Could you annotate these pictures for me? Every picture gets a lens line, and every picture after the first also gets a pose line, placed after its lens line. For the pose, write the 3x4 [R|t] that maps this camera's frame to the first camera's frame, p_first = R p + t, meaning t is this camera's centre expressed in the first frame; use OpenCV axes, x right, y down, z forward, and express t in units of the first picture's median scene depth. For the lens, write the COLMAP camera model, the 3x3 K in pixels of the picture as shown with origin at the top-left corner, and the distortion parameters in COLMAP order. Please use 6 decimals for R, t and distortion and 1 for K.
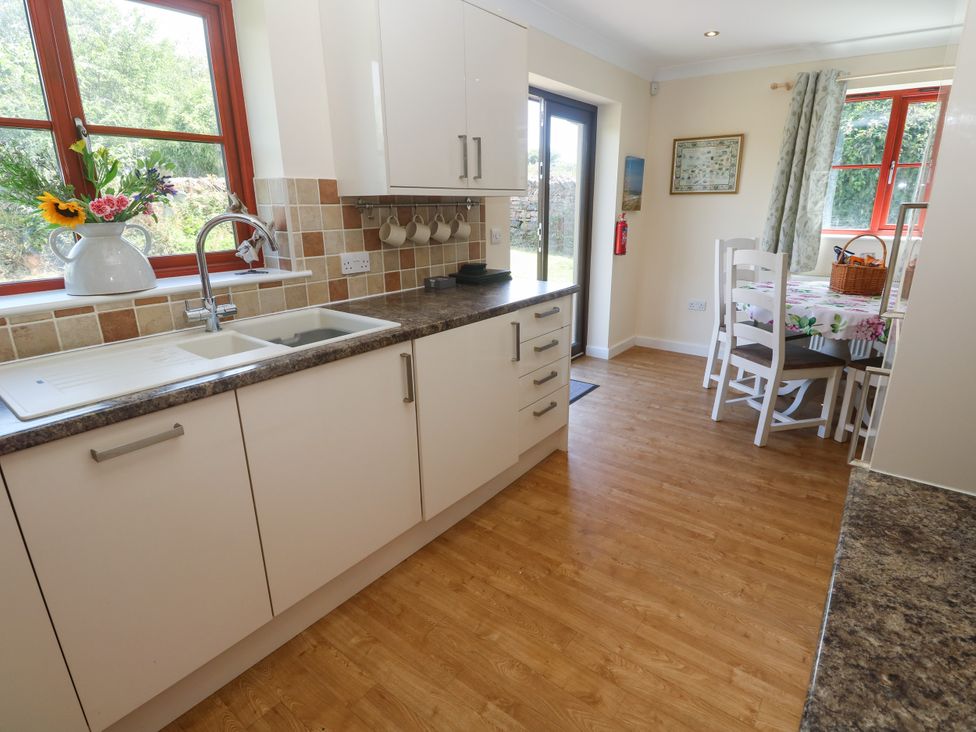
lens RADIAL K [[508.2, 0, 498.2], [0, 508.2, 354.5], [0, 0, 1]] dist [0.004908, -0.013913]
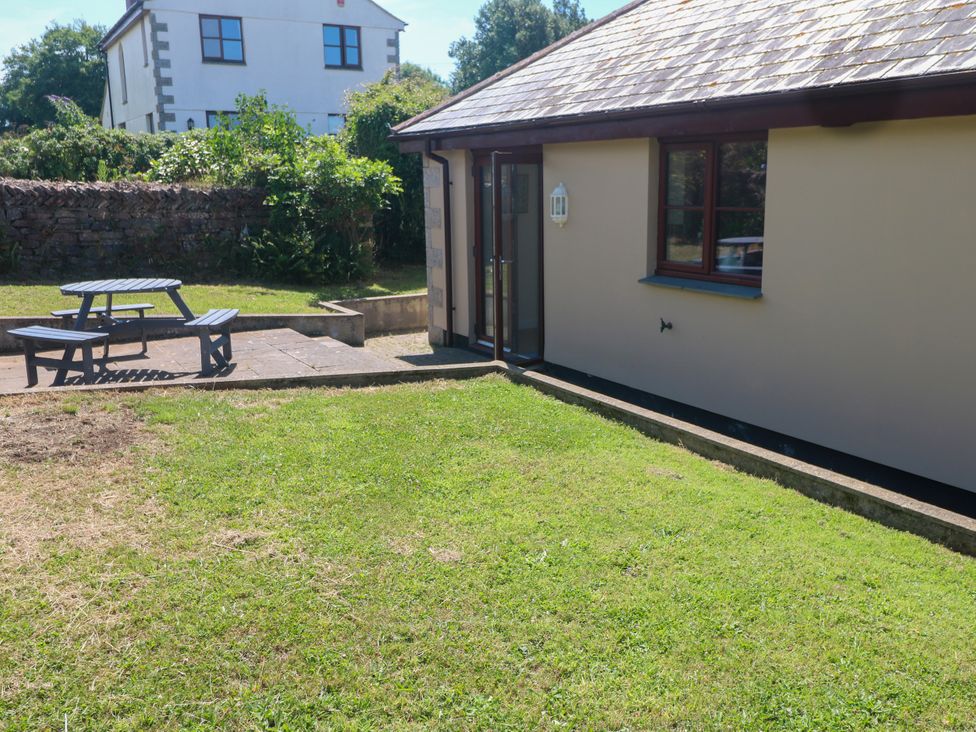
lens RADIAL K [[846.0, 0, 488.0], [0, 846.0, 366.0], [0, 0, 1]] dist [0.008452, 0.002782]
pose [[0.368575, -0.202980, 0.907167, -2.991464], [0.272799, 0.956521, 0.103188, -0.283315], [-0.888669, 0.209441, 0.407923, 0.316283]]
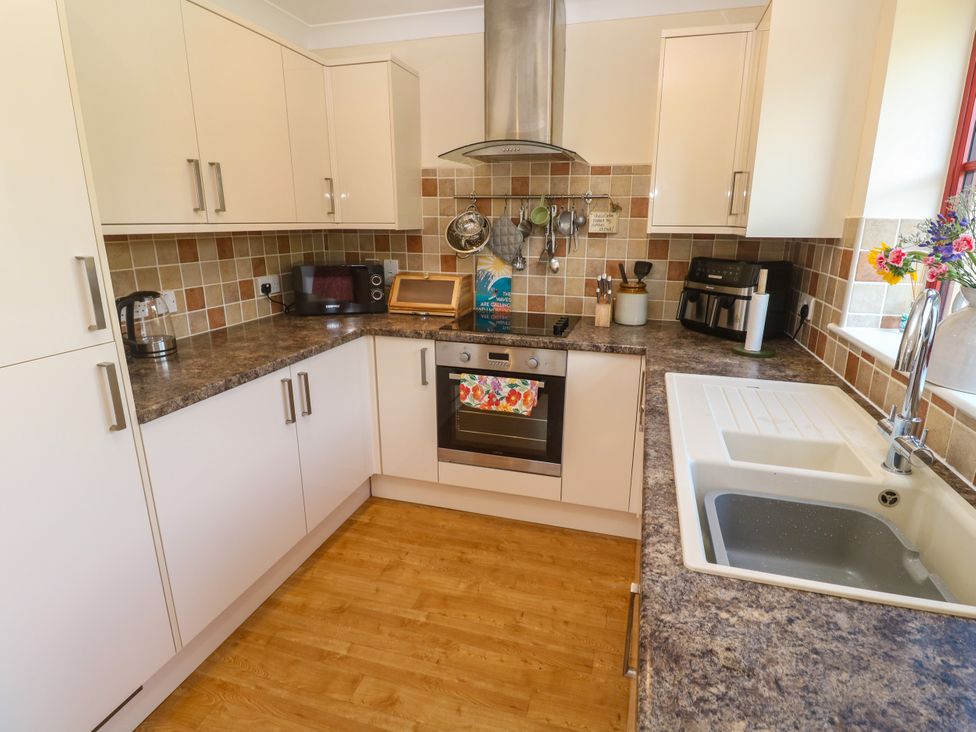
lens RADIAL K [[508.2, 0, 498.2], [0, 508.2, 354.5], [0, 0, 1]] dist [0.004908, -0.013913]
pose [[-0.932127, 0.093124, -0.349953, 0.057905], [-0.104520, 0.856060, 0.506198, -0.275323], [0.346720, 0.508418, -0.788224, 0.810700]]
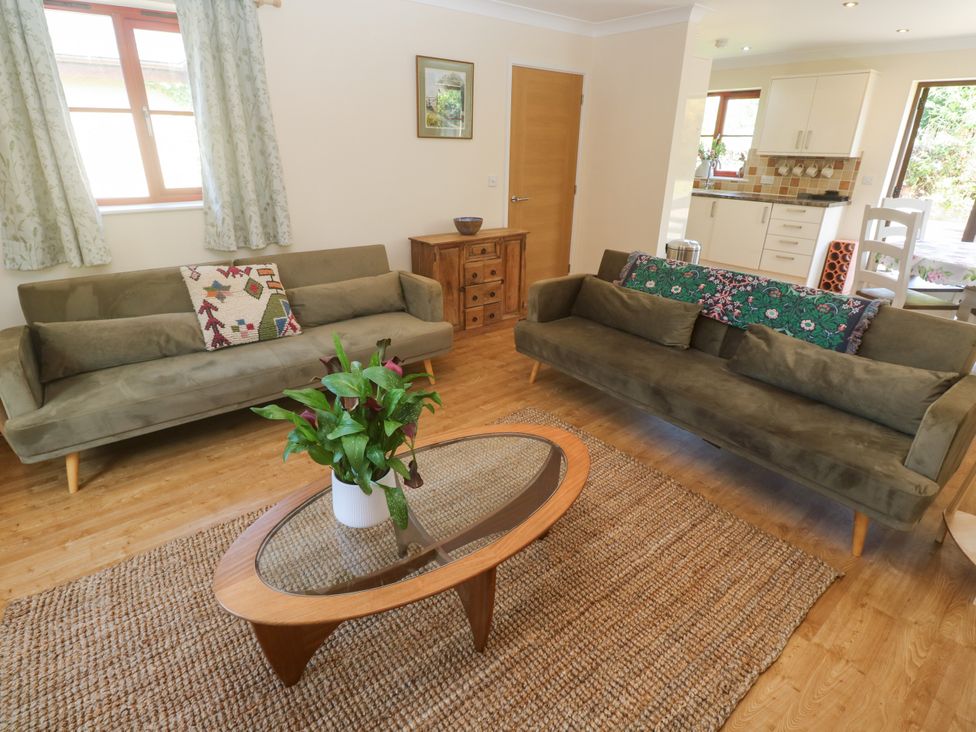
lens RADIAL K [[508.2, 0, 498.2], [0, 508.2, 354.5], [0, 0, 1]] dist [0.004908, -0.013913]
pose [[-0.222899, 0.372699, -0.900784, 2.414669], [-0.293151, 0.855635, 0.426558, -0.102279], [0.929720, 0.359145, -0.081463, 0.192314]]
